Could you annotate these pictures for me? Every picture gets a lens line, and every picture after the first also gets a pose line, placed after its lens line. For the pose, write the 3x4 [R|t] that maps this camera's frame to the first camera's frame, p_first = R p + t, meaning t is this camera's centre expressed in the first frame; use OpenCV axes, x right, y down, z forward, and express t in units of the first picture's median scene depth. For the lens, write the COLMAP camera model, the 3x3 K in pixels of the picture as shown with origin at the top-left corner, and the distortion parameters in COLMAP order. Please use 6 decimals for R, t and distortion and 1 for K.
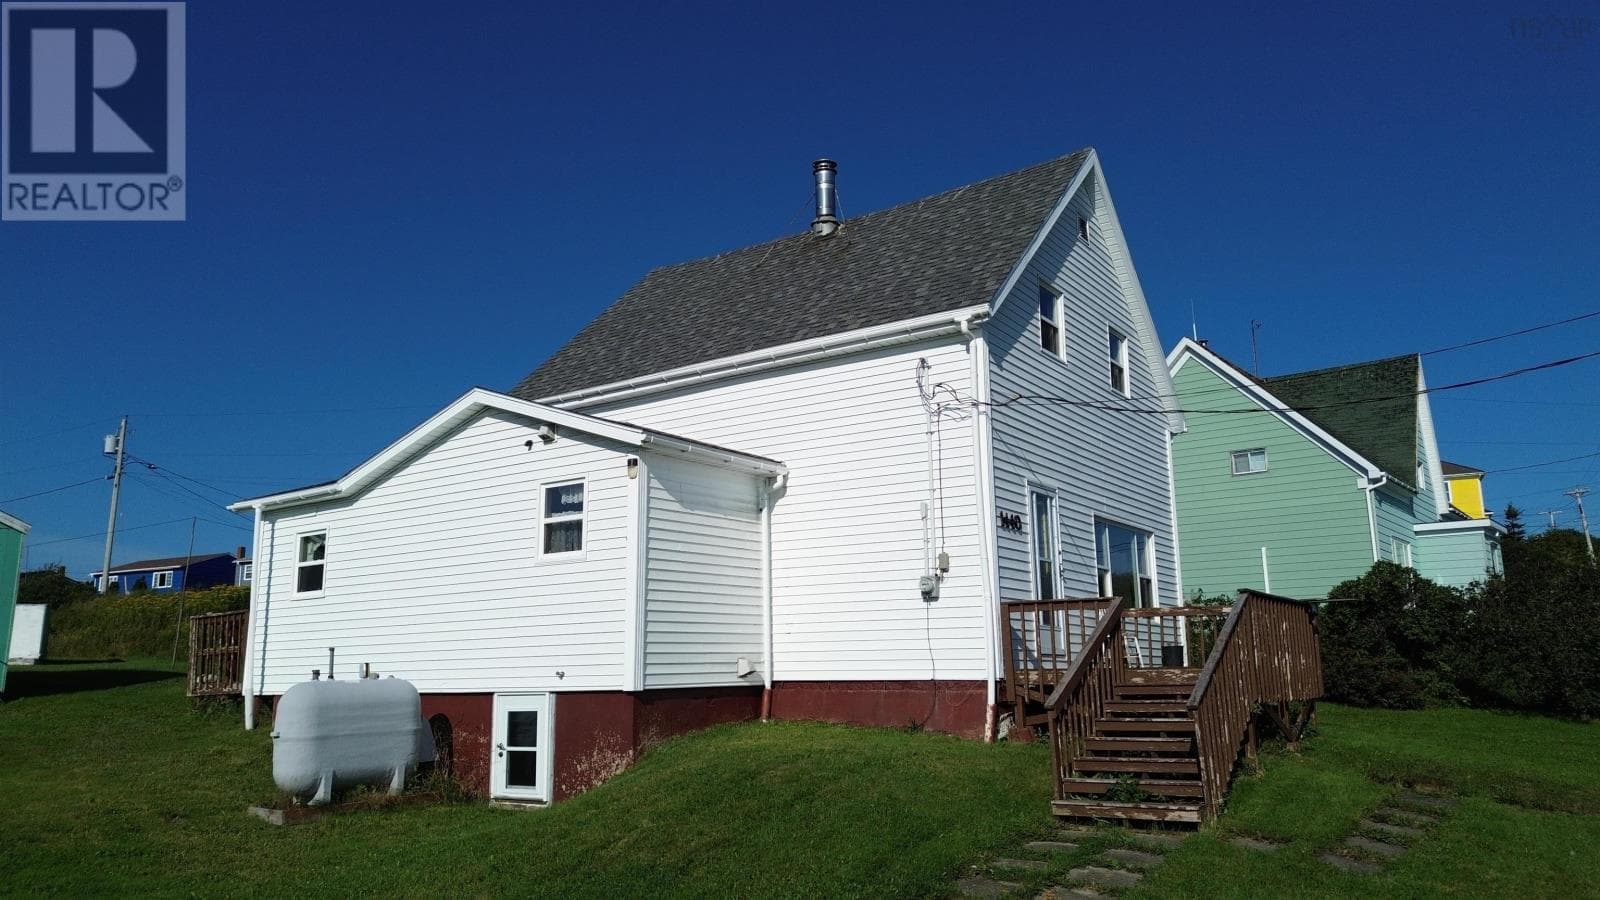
lens RADIAL K [[1134.9, 0, 801.2], [0, 1134.9, 452.0], [0, 0, 1]] dist [0.070391, -0.064004]
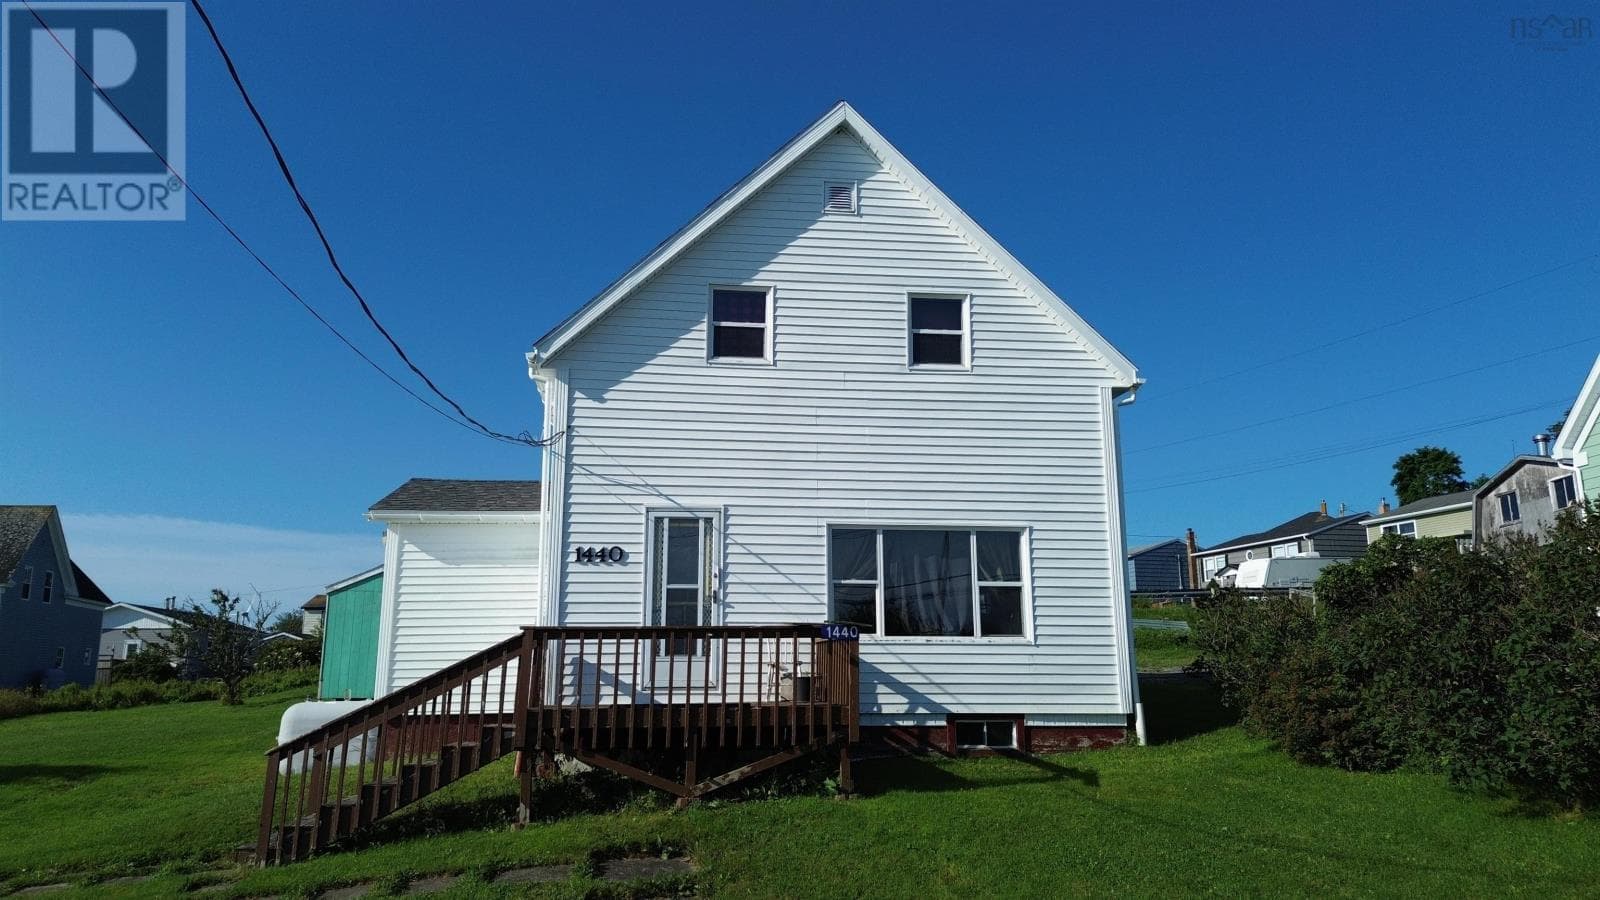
lens RADIAL K [[1134.9, 0, 803.5], [0, 1134.9, 445.7], [0, 0, 1]] dist [0.070391, -0.064004]
pose [[0.666093, -0.144201, -0.731796, 1.018202], [0.141245, 0.987767, -0.066076, 0.056800], [0.732372, -0.059350, 0.678313, 0.446463]]
